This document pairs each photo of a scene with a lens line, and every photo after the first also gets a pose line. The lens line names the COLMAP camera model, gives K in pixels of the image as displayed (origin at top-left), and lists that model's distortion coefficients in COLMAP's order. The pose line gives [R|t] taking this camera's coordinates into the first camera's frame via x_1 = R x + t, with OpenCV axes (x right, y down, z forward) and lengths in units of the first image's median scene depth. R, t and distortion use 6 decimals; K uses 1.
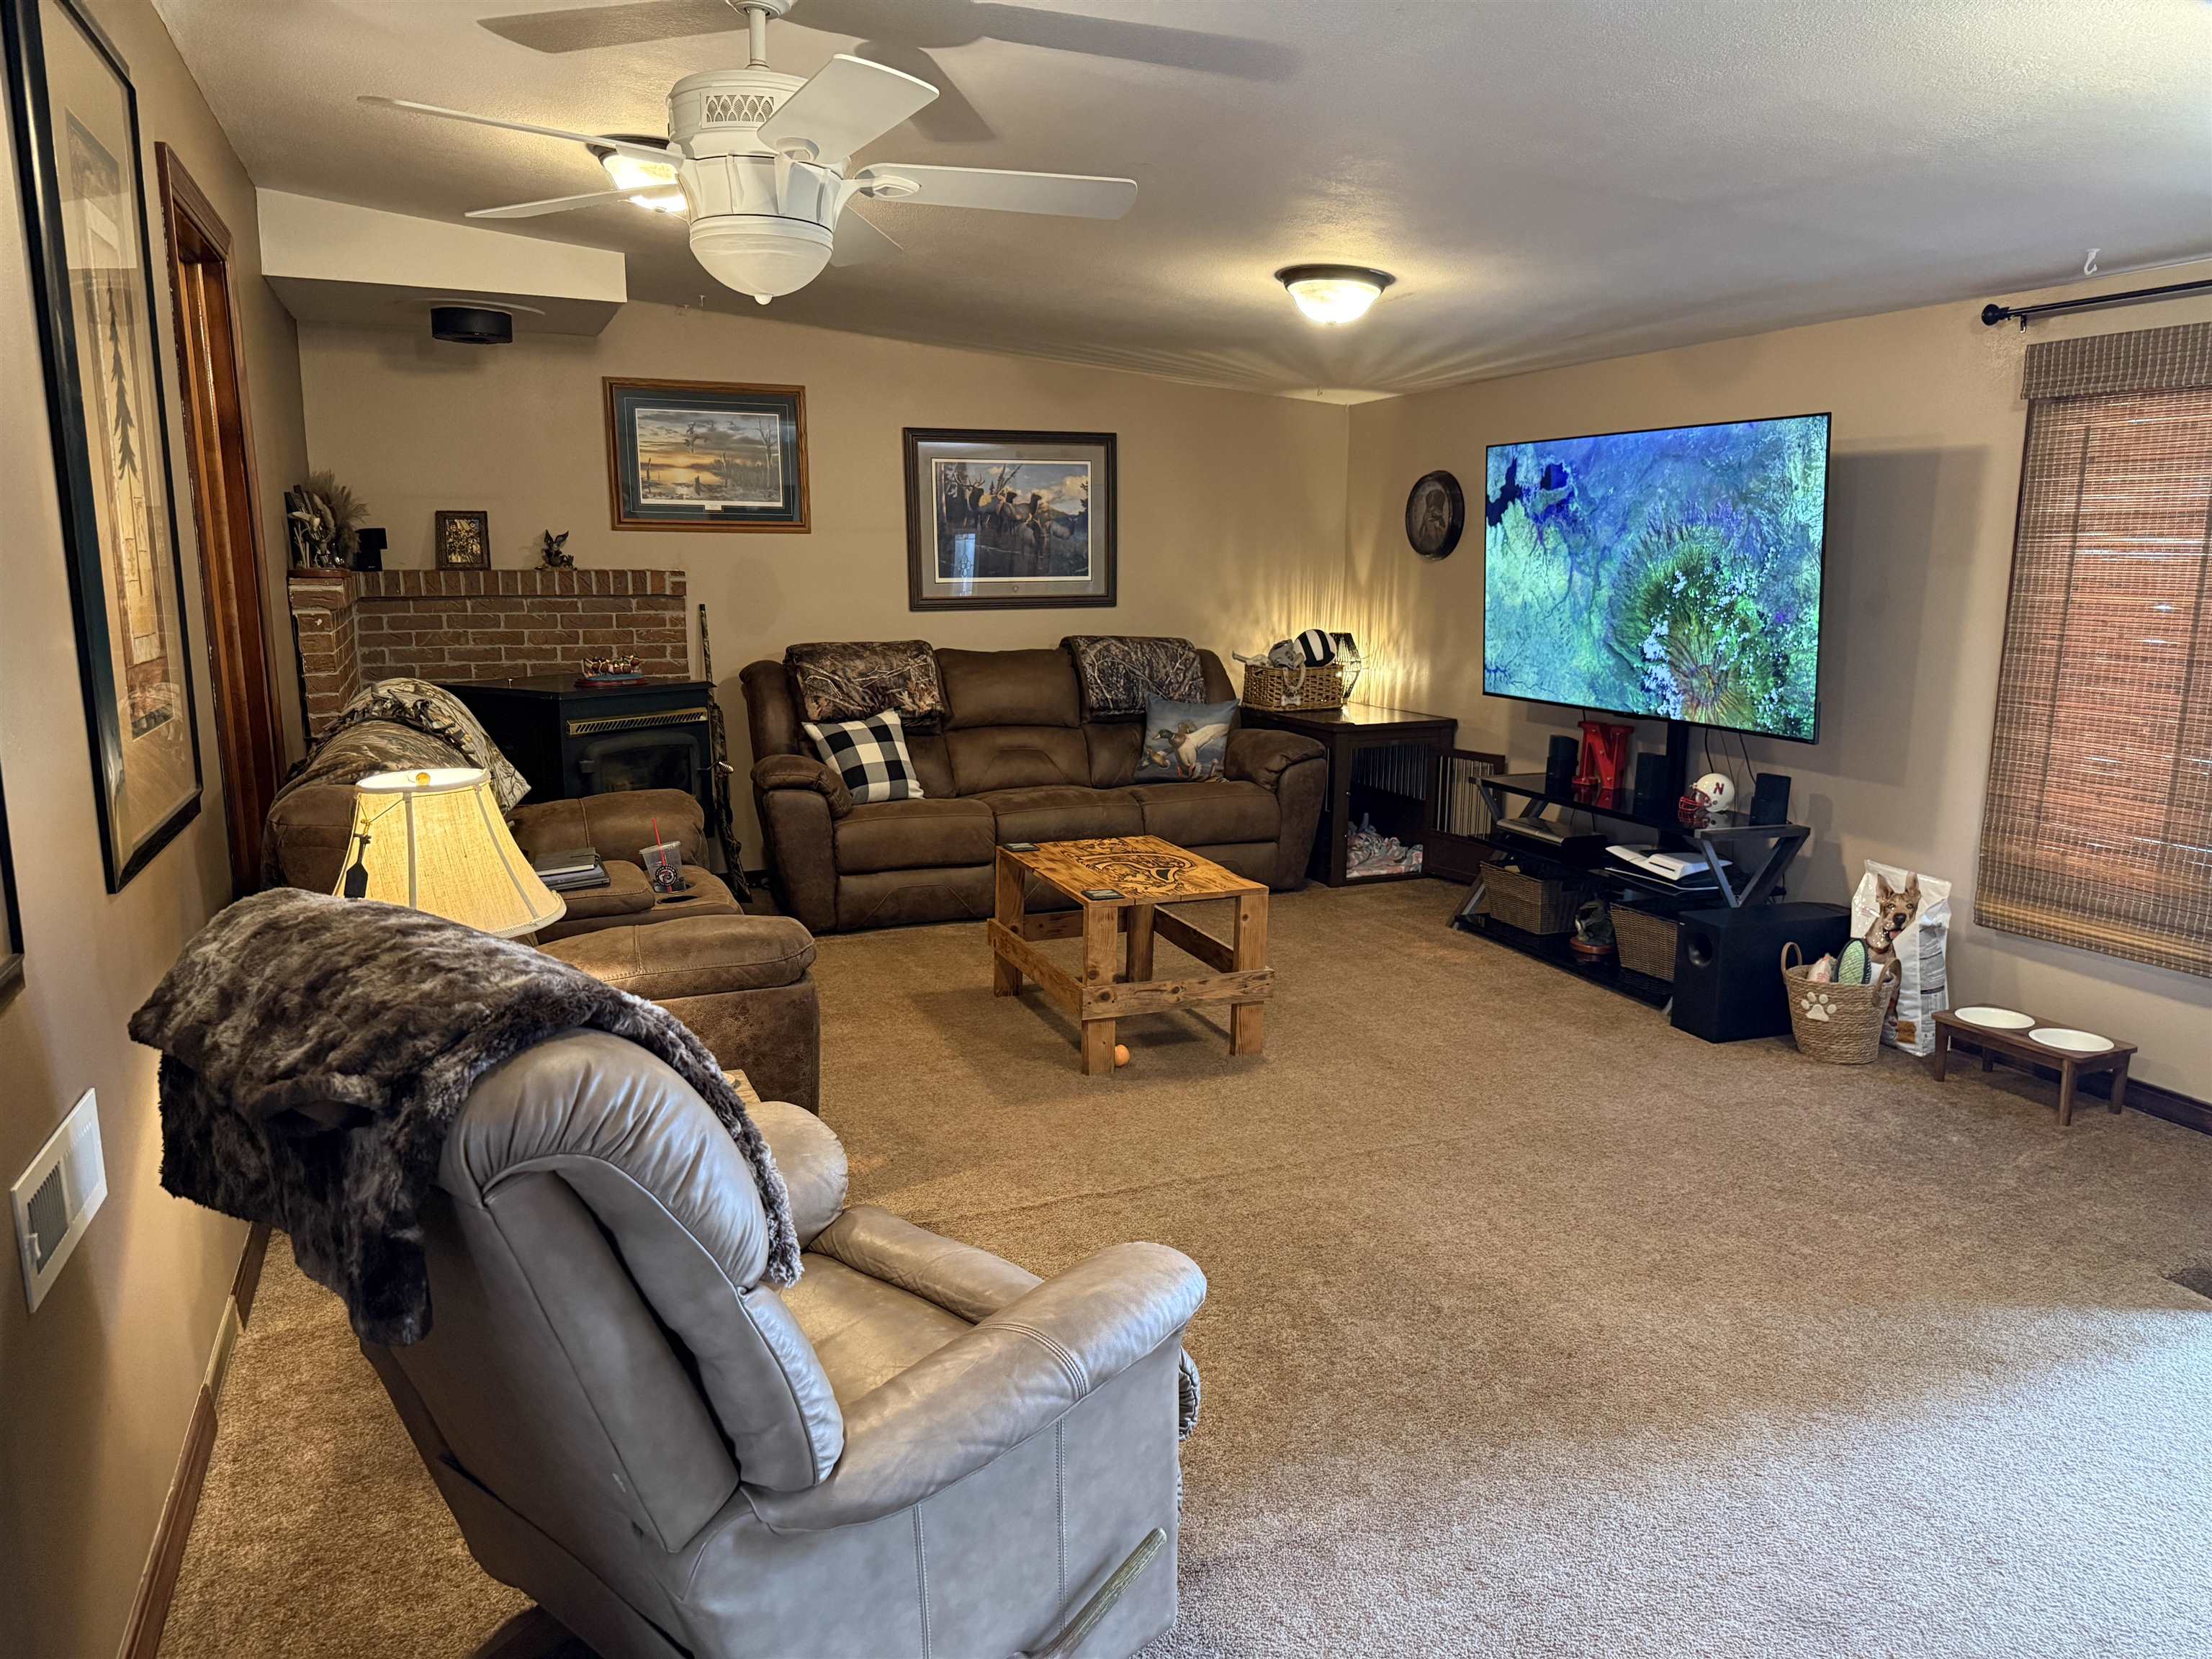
lens RADIAL K [[1571.5, 0, 1101.8], [0, 1571.5, 833.8], [0, 0, 1]] dist [0.072598, -0.016056]
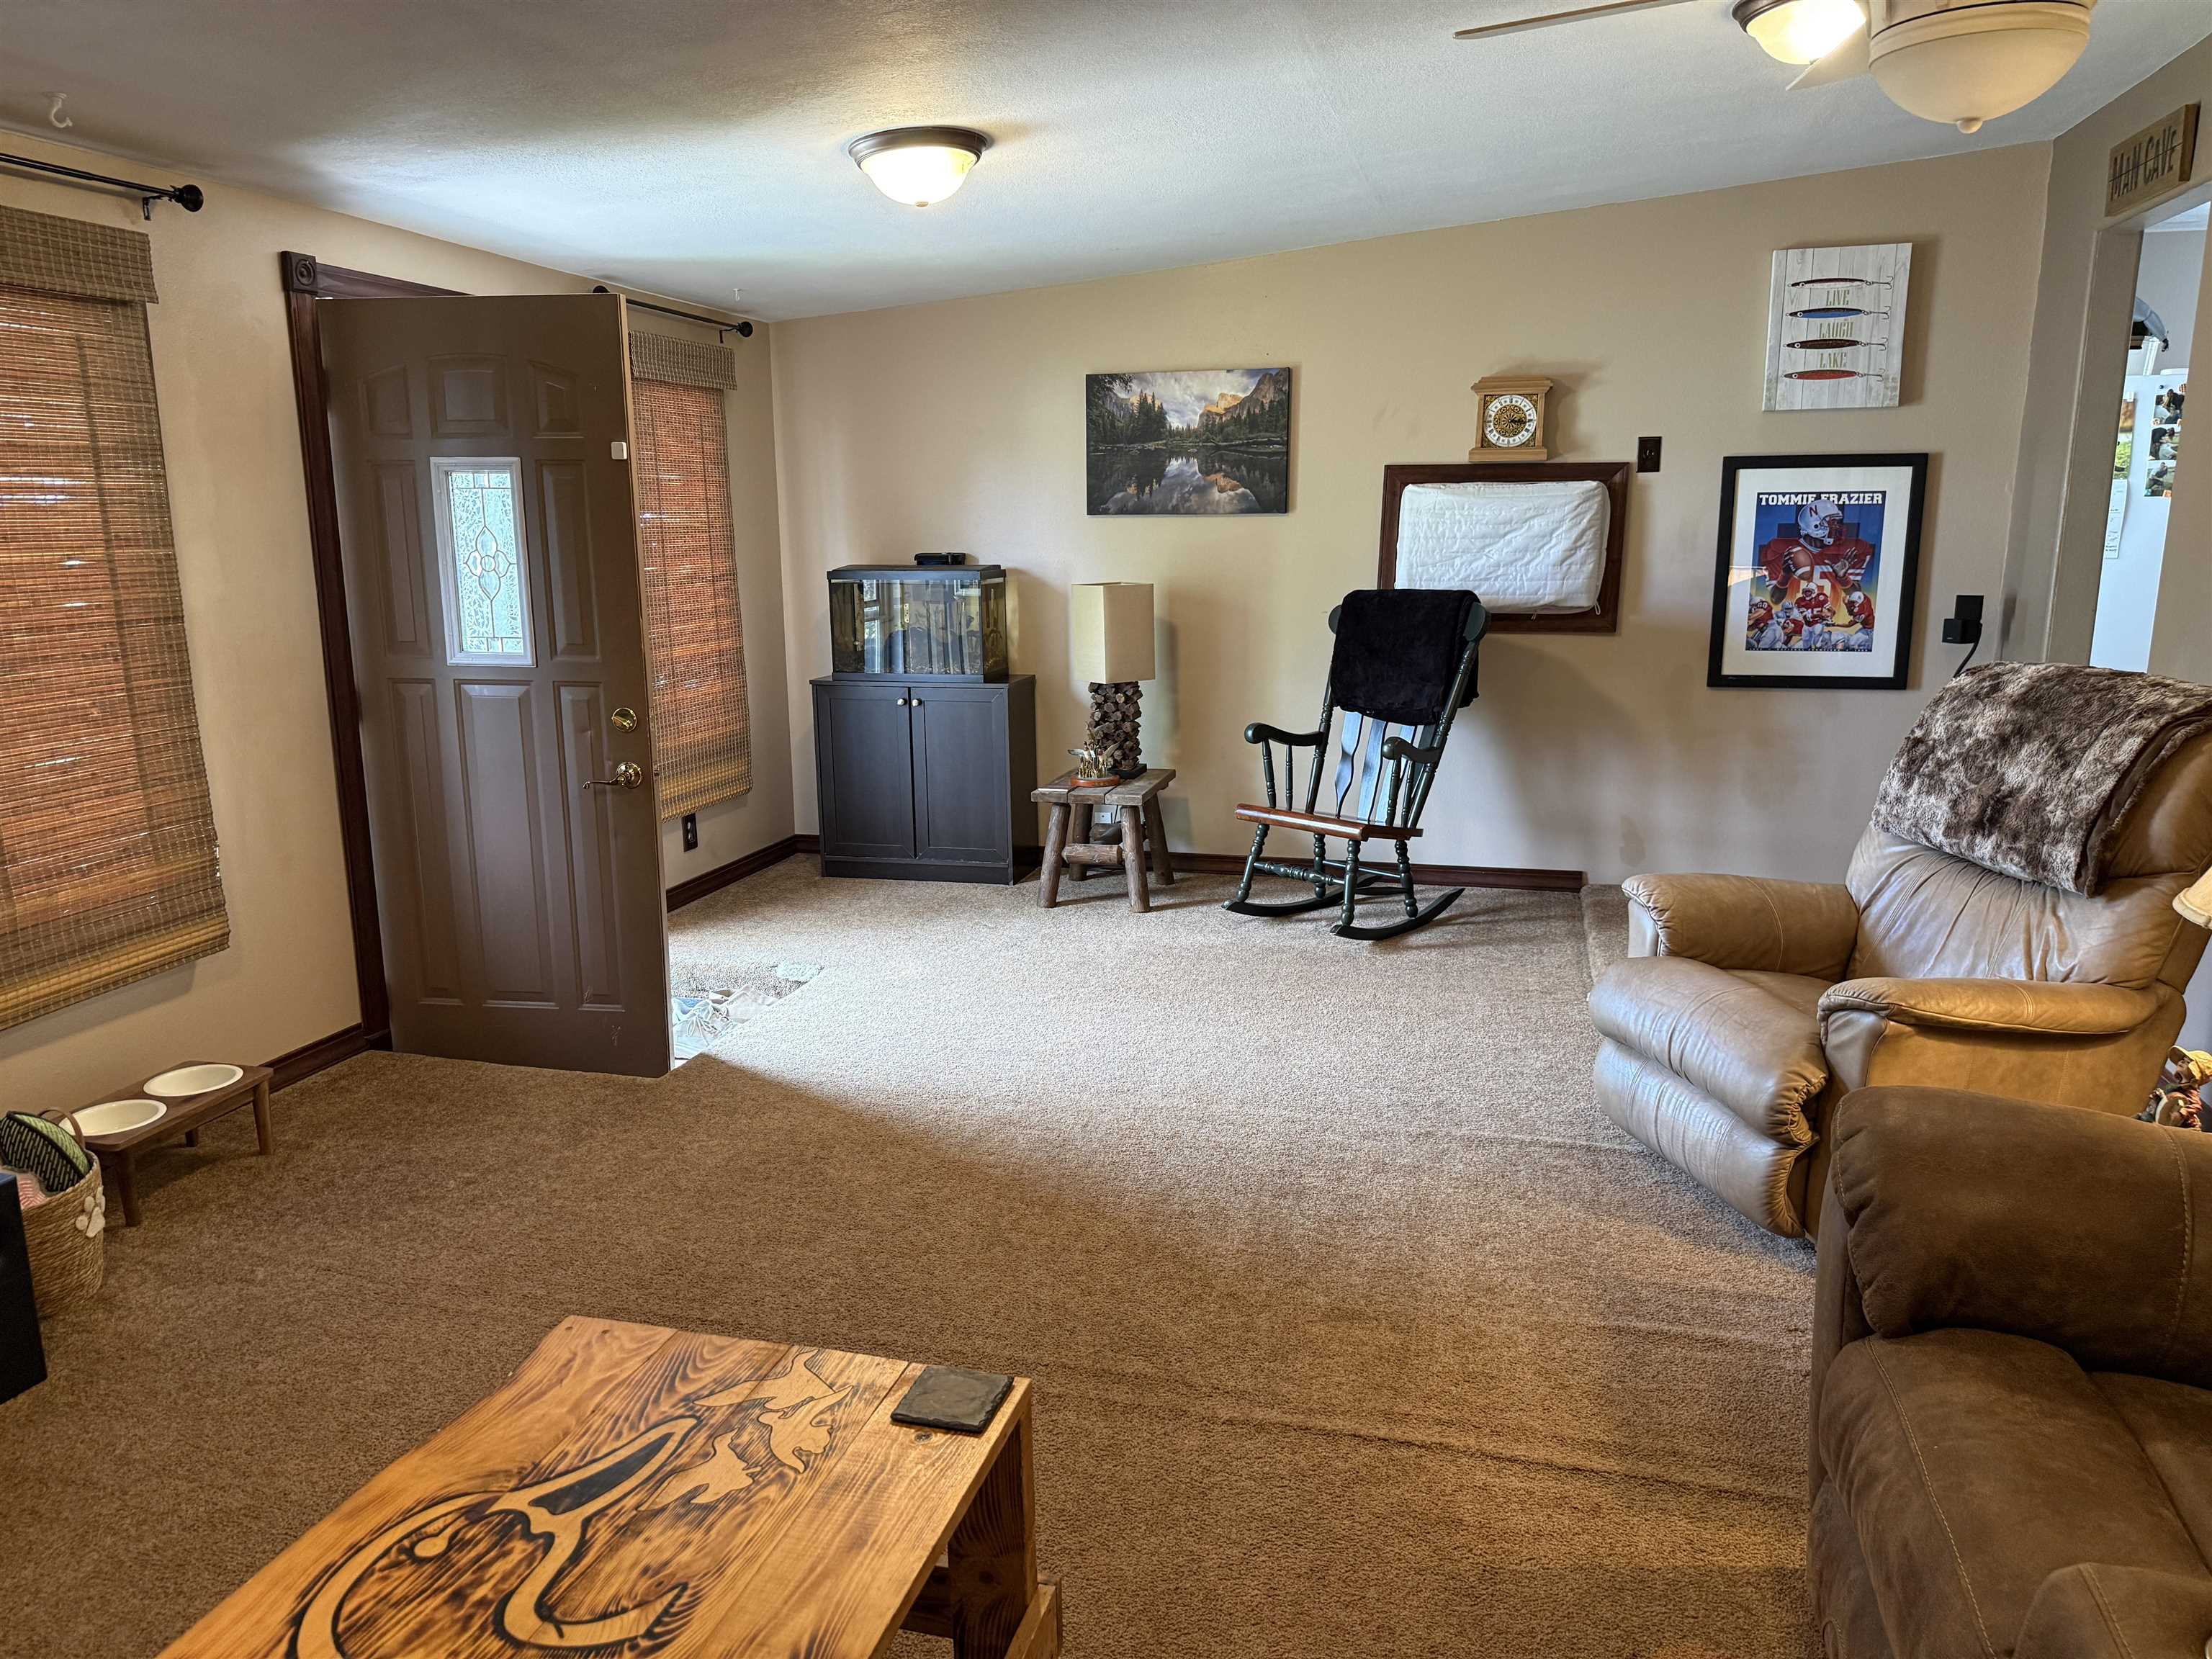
lens RADIAL K [[1571.5, 0, 1107.7], [0, 1571.5, 823.4], [0, 0, 1]] dist [0.072598, -0.016056]
pose [[-0.804206, -0.114805, 0.583158, -0.258985], [0.117689, 0.930981, 0.345579, -0.235338], [-0.582583, 0.346547, -0.735189, 1.325099]]
